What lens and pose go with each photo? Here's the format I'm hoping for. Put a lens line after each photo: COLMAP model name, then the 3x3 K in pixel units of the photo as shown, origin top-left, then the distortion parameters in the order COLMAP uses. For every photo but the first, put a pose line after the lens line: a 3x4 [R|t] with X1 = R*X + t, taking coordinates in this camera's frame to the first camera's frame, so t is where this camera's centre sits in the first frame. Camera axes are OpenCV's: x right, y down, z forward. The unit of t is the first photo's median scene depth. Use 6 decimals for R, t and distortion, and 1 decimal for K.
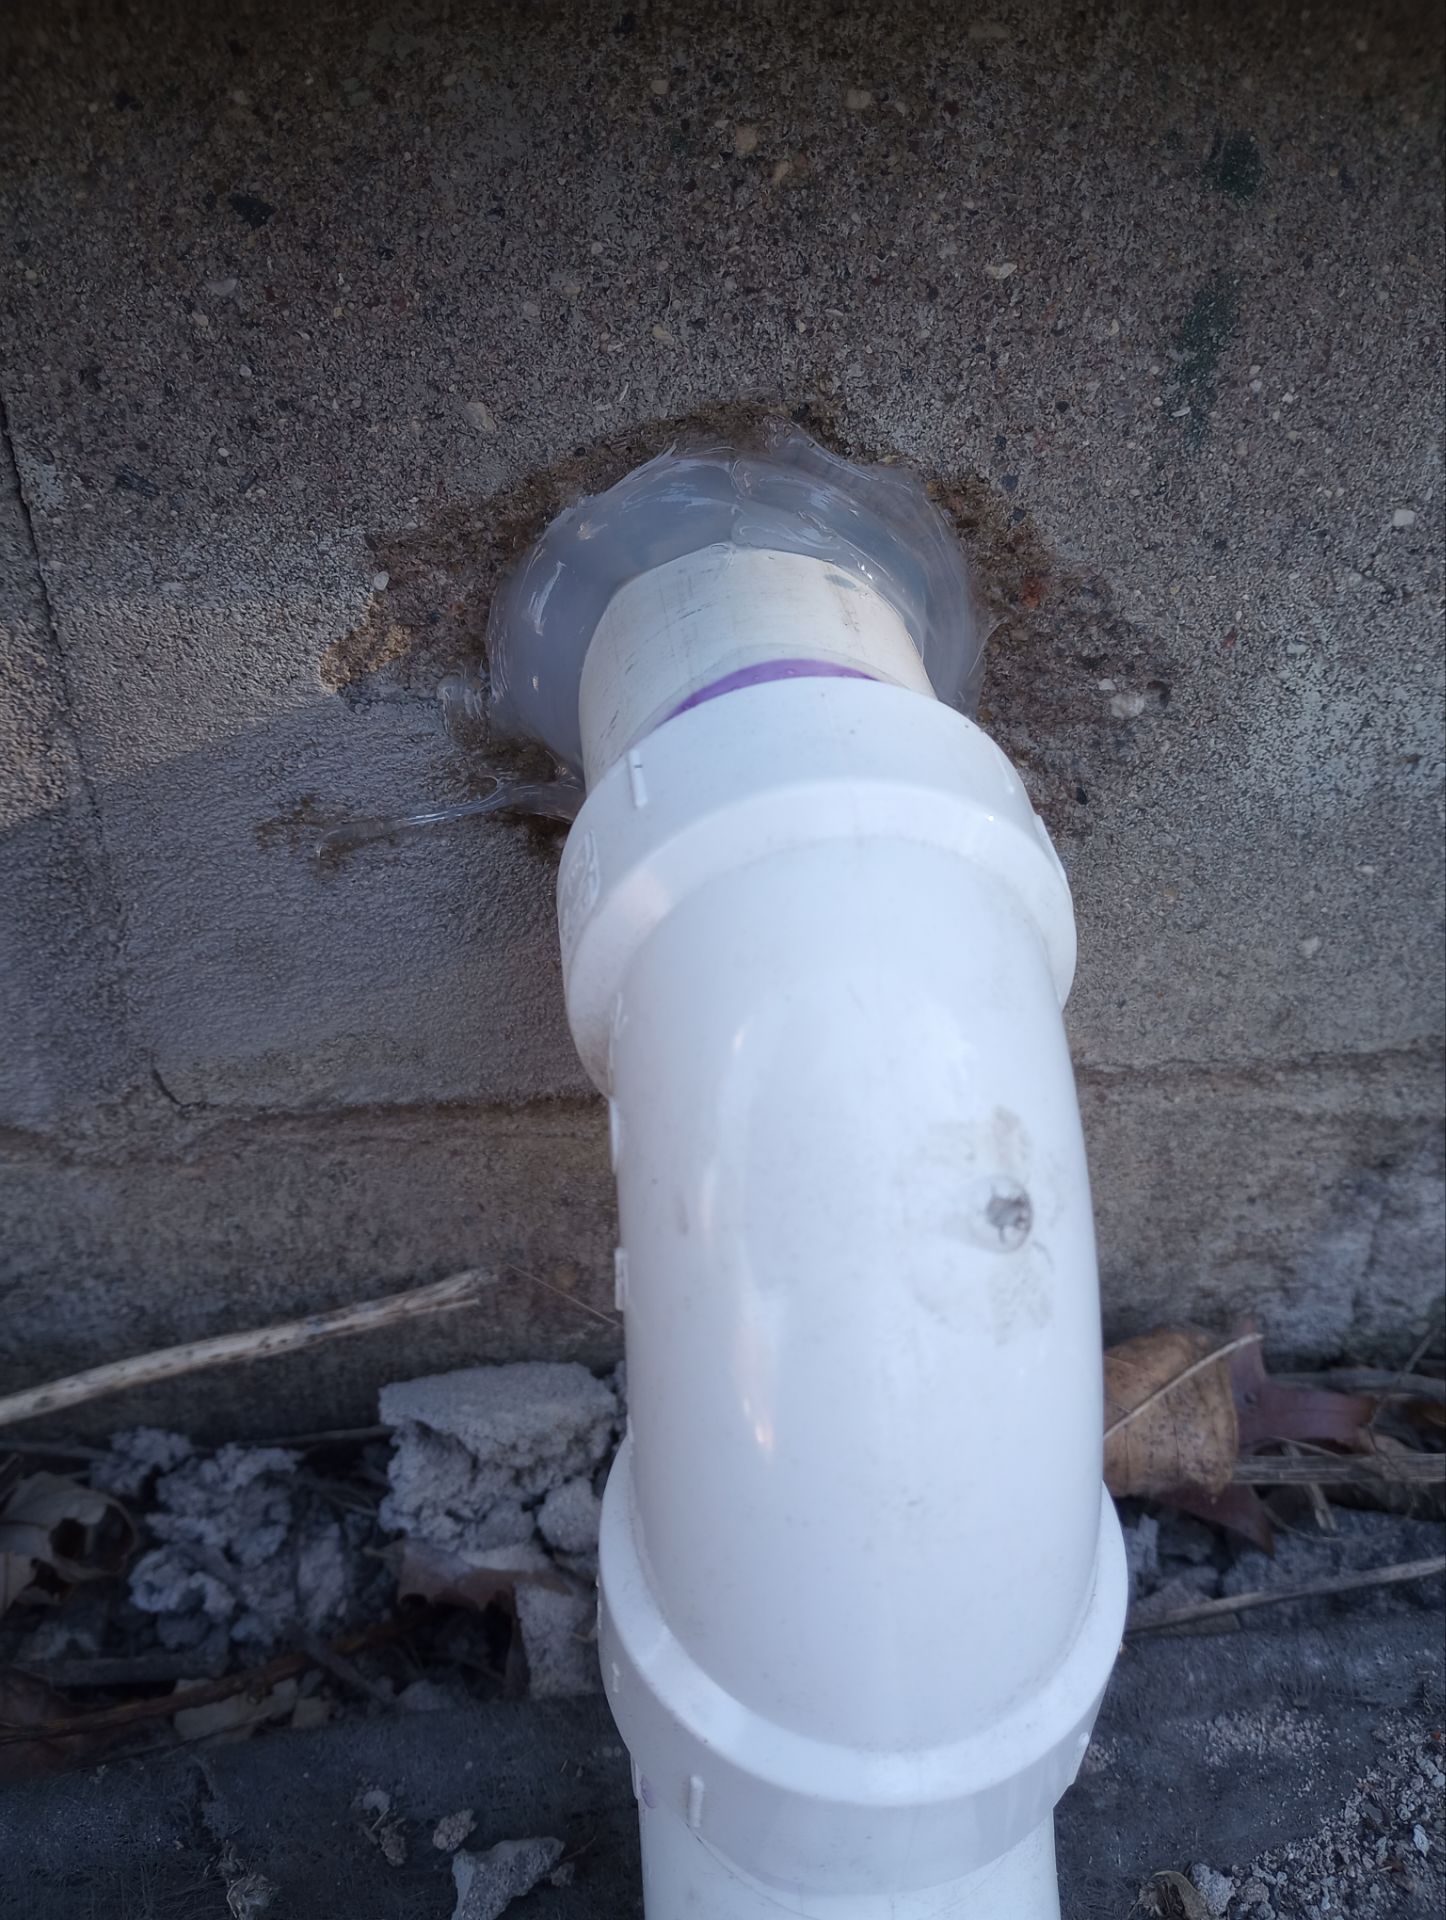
lens RADIAL K [[1641.2, 0, 718.4], [0, 1641.2, 960.9], [0, 0, 1]] dist [0.067860, -0.093576]
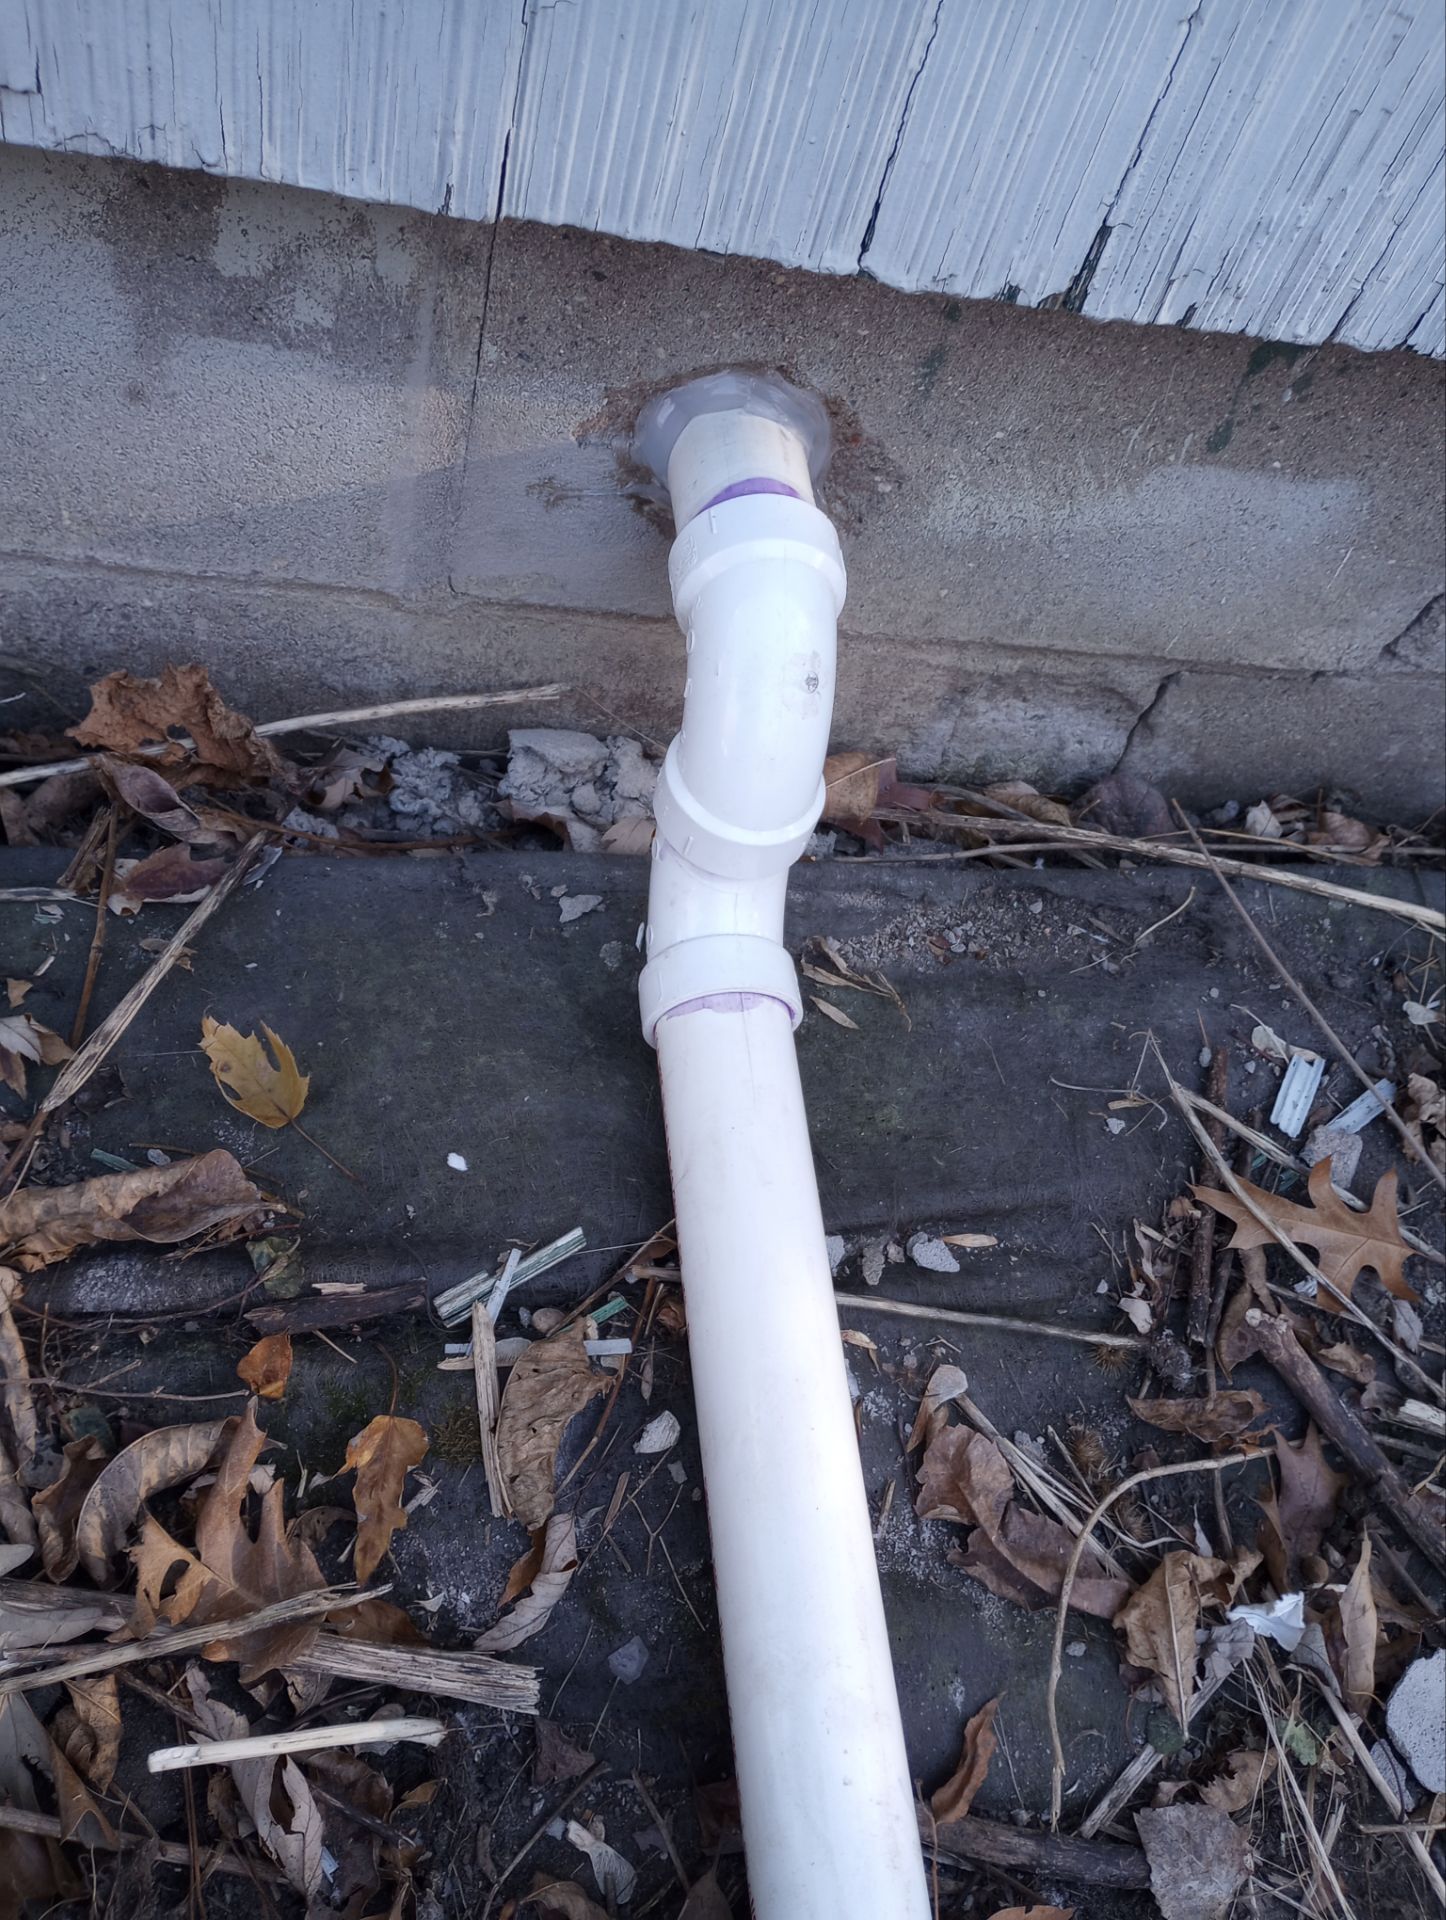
lens RADIAL K [[1641.2, 0, 716.5], [0, 1641.2, 964.0], [0, 0, 1]] dist [0.067860, -0.093576]
pose [[0.979713, 0.105873, 0.170157, -0.281997], [-0.153014, 0.943490, 0.293961, -0.141188], [-0.129419, -0.314034, 0.940550, -1.245489]]
